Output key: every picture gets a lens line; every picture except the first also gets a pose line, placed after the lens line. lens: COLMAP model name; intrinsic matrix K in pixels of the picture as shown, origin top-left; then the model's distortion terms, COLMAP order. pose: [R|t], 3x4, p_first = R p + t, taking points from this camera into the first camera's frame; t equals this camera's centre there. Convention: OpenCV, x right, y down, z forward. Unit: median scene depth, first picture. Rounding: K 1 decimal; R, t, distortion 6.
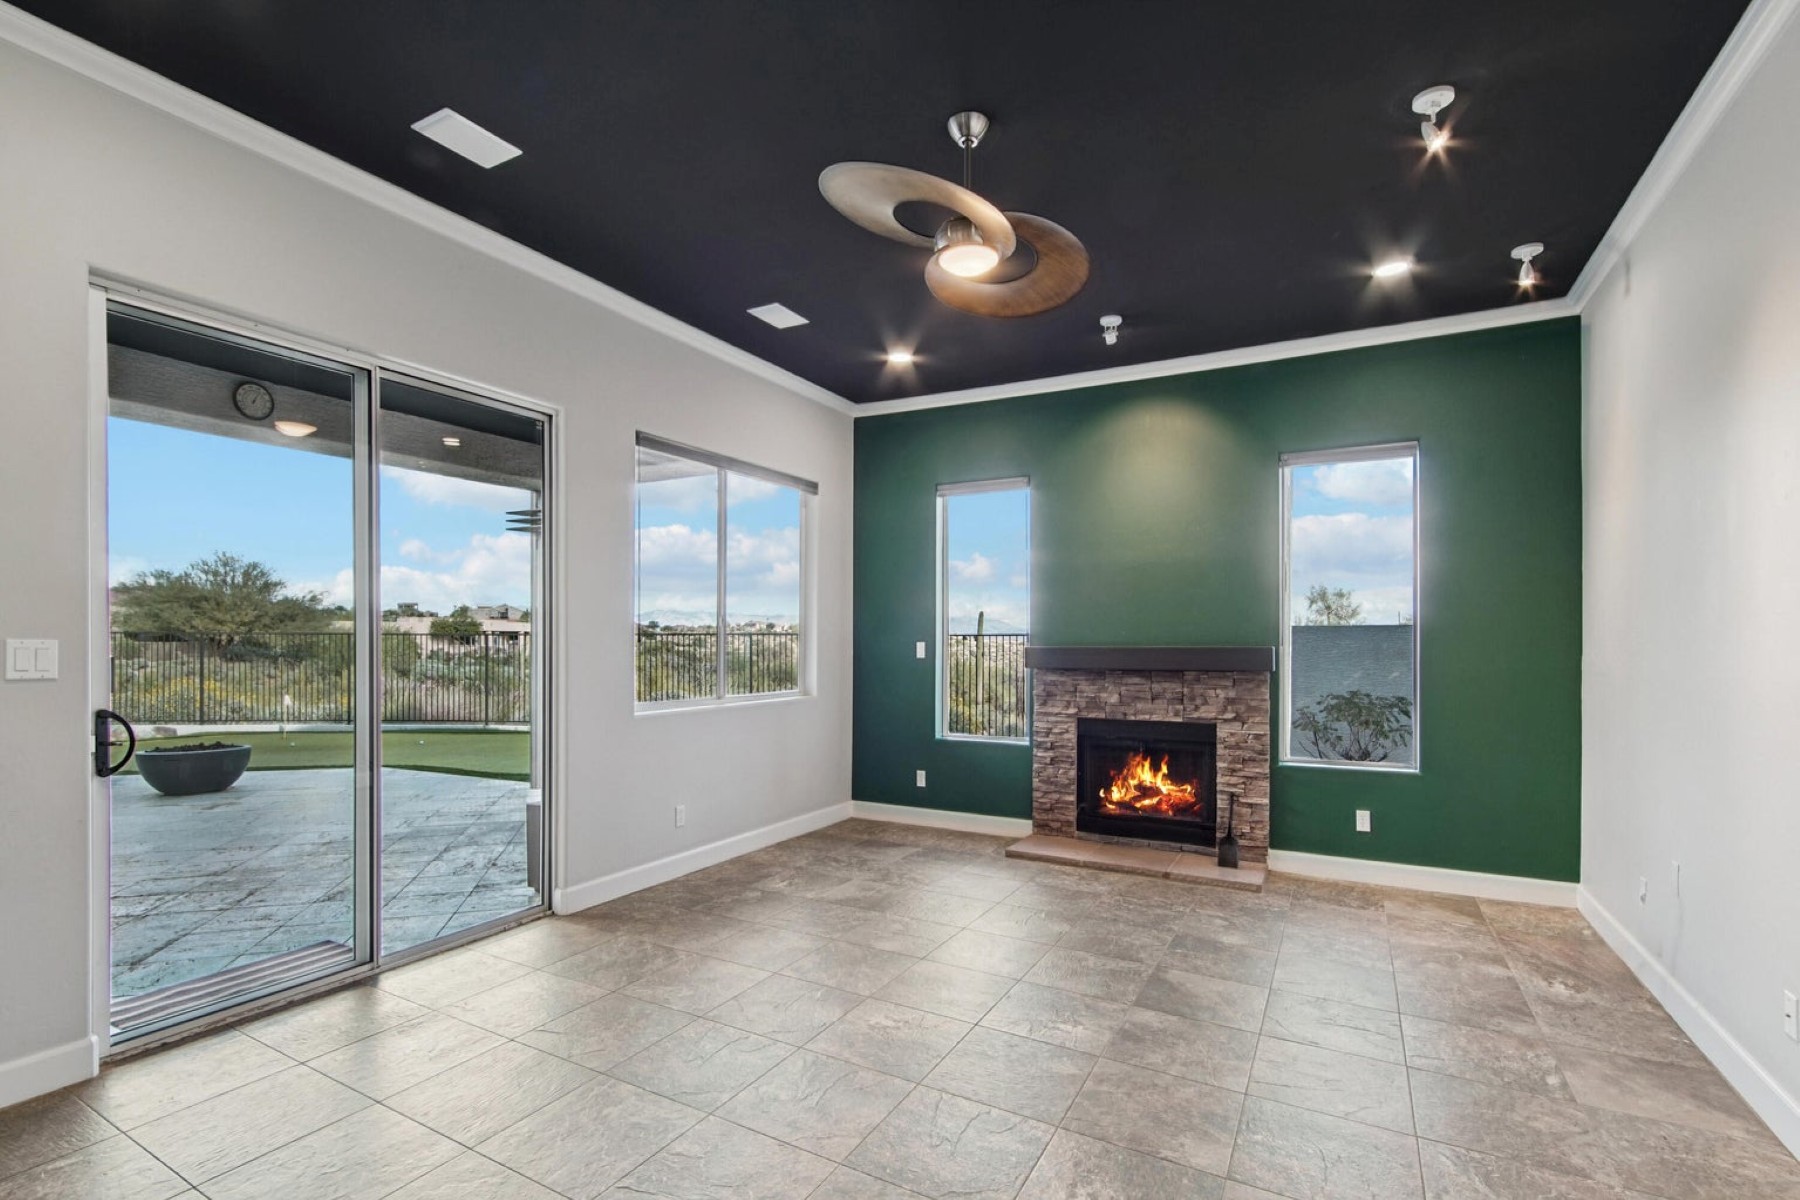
lens RADIAL K [[816.0, 0, 891.2], [0, 816.0, 644.1], [0, 0, 1]] dist [-0.013876, 0.000359]
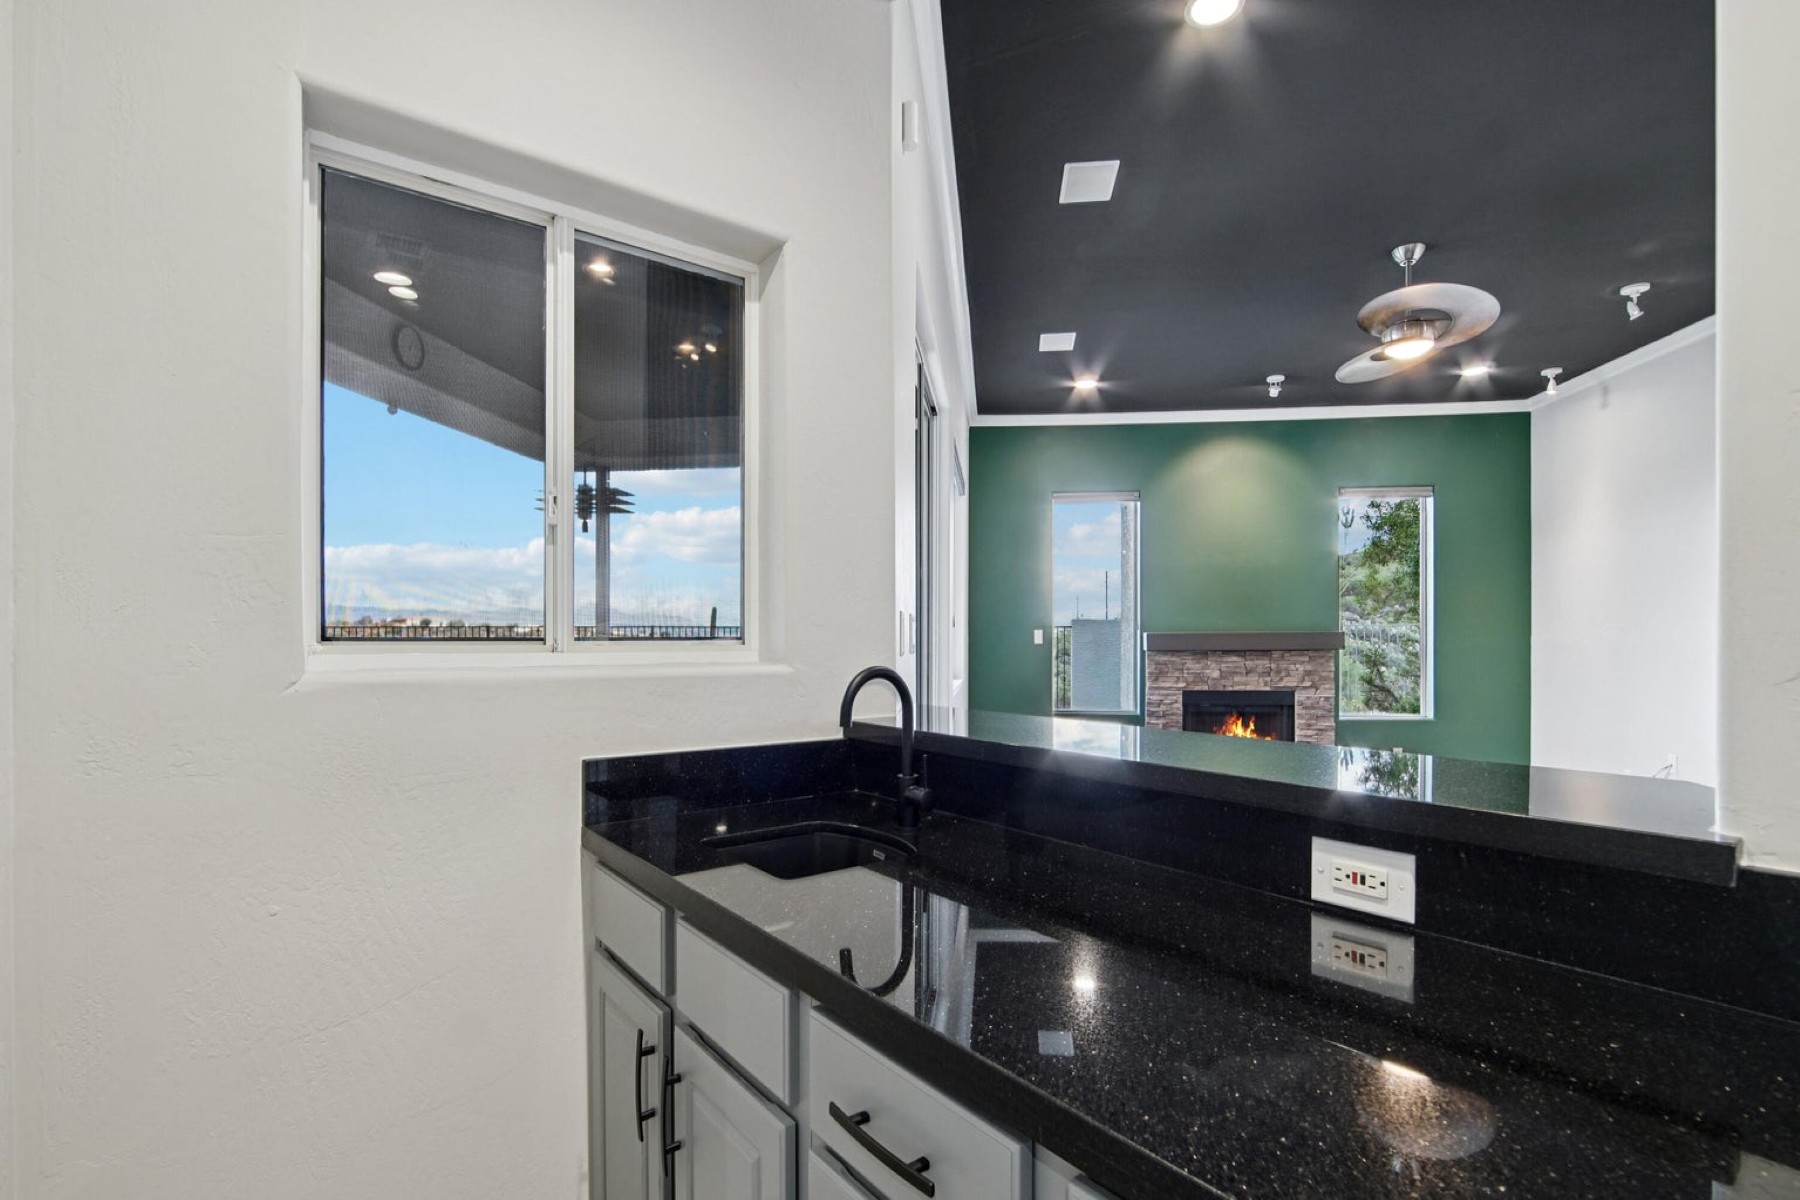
lens RADIAL K [[816.0, 0, 891.2], [0, 816.0, 644.1], [0, 0, 1]] dist [-0.013876, 0.000359]
pose [[0.932383, -0.006115, 0.361420, -0.667013], [0.005060, 0.999980, 0.003865, 0.014216], [-0.361437, -0.001775, 0.932395, 0.012840]]
